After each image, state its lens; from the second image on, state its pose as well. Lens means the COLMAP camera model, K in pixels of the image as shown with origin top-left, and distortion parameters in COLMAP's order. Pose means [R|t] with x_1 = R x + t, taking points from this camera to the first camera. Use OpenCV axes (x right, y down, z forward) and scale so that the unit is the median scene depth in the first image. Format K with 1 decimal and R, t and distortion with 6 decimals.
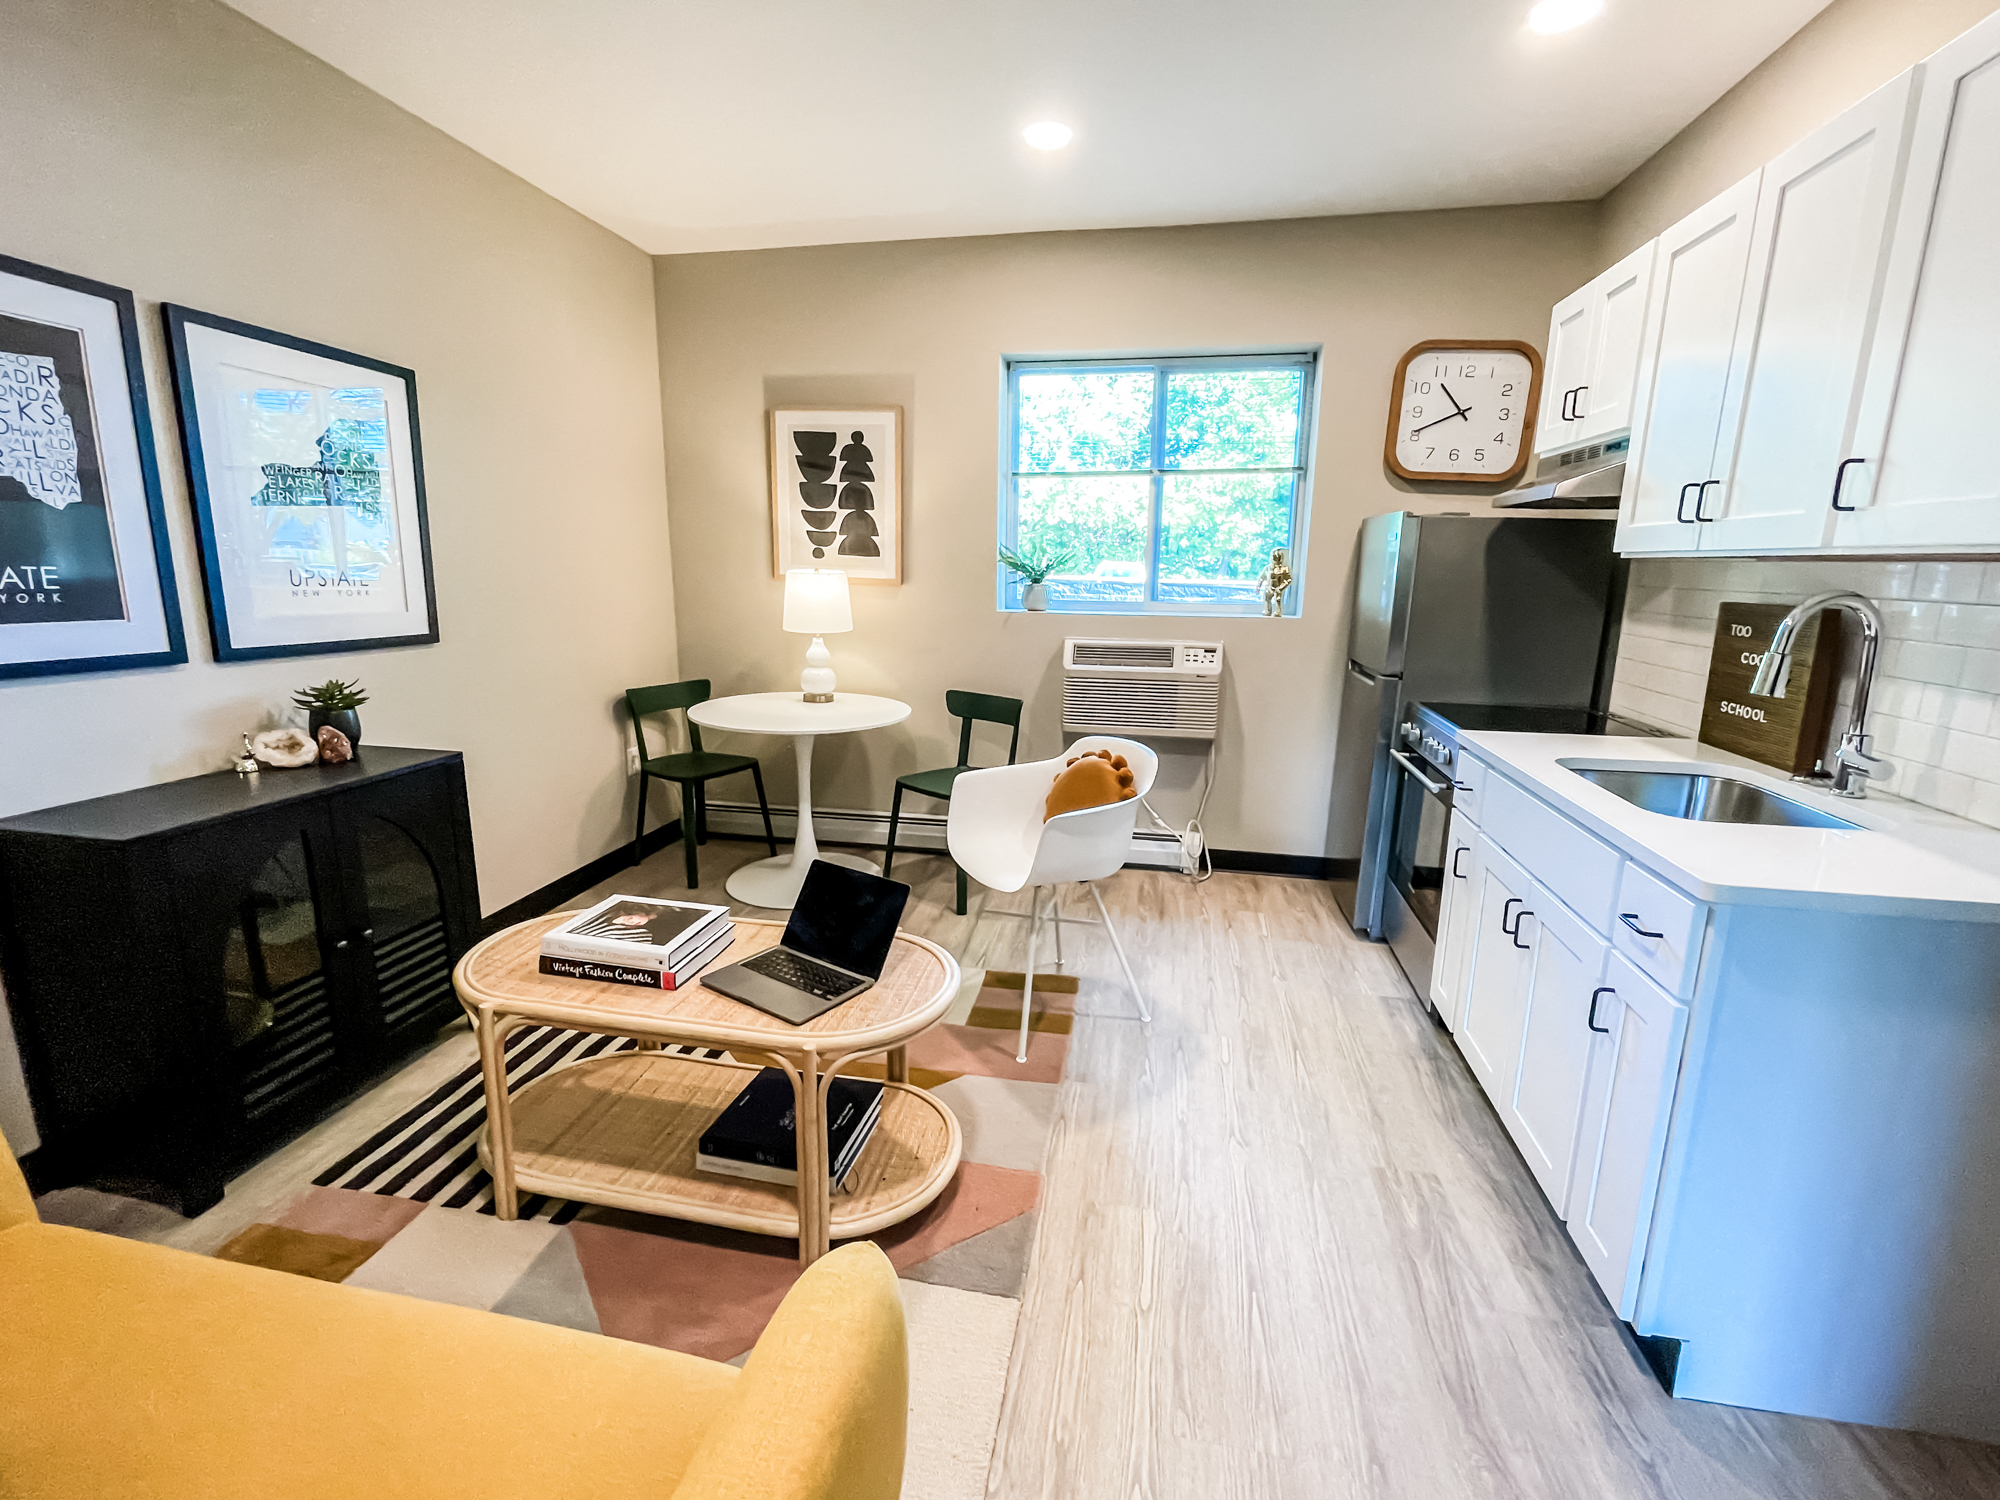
lens RADIAL K [[869.1, 0, 997.0], [0, 869.1, 704.6], [0, 0, 1]] dist [-0.000343, 0.000037]
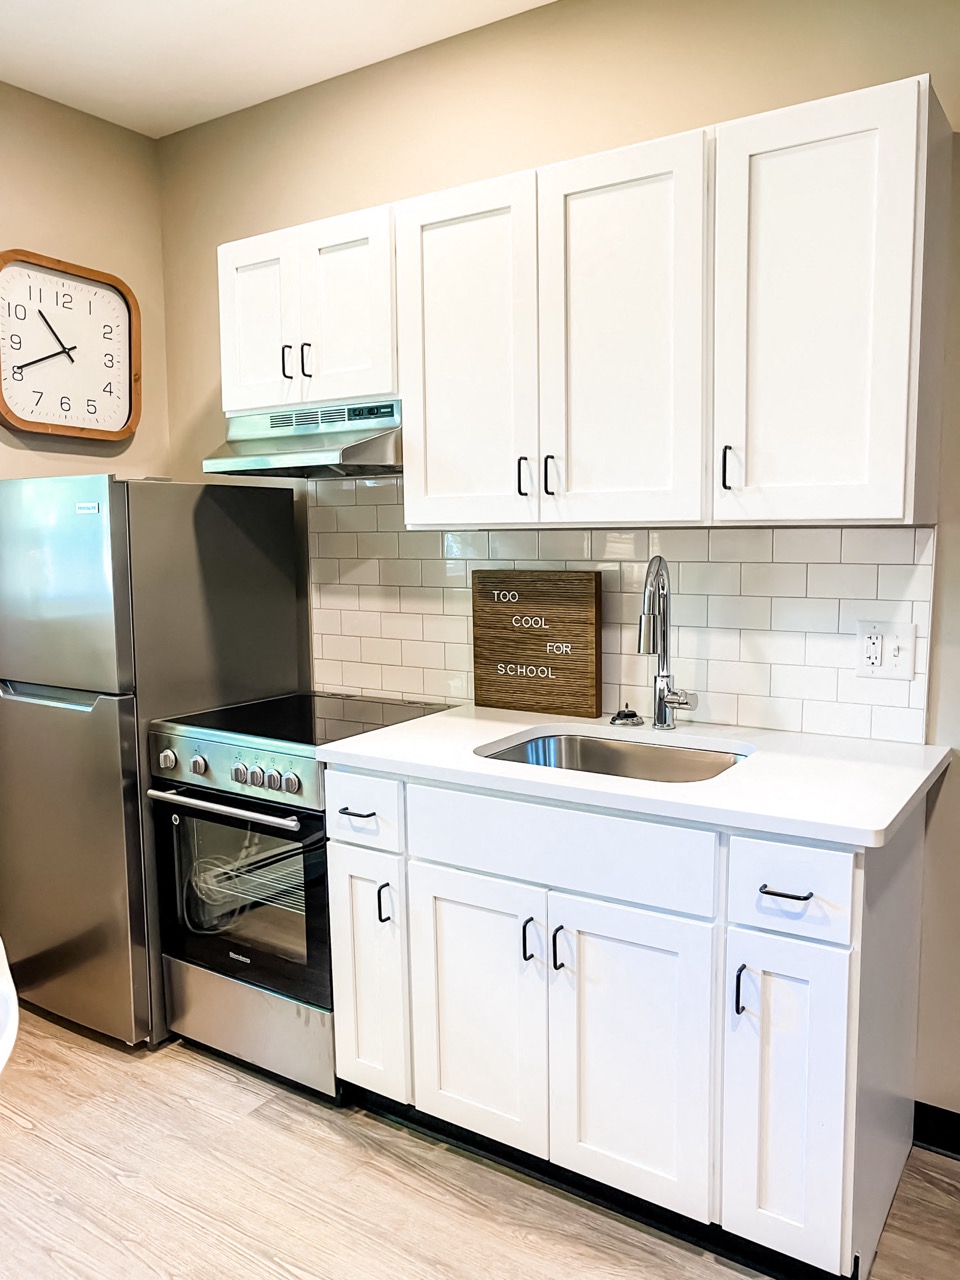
lens RADIAL K [[991.0, 0, 480.0], [0, 991.0, 640.0], [0, 0, 1]] dist [-0.093072, 0.110383]
pose [[0.380732, -0.124553, 0.916258, -0.214022], [0.170535, 0.983348, 0.062811, -0.091466], [-0.908824, 0.132339, 0.395633, 0.448340]]
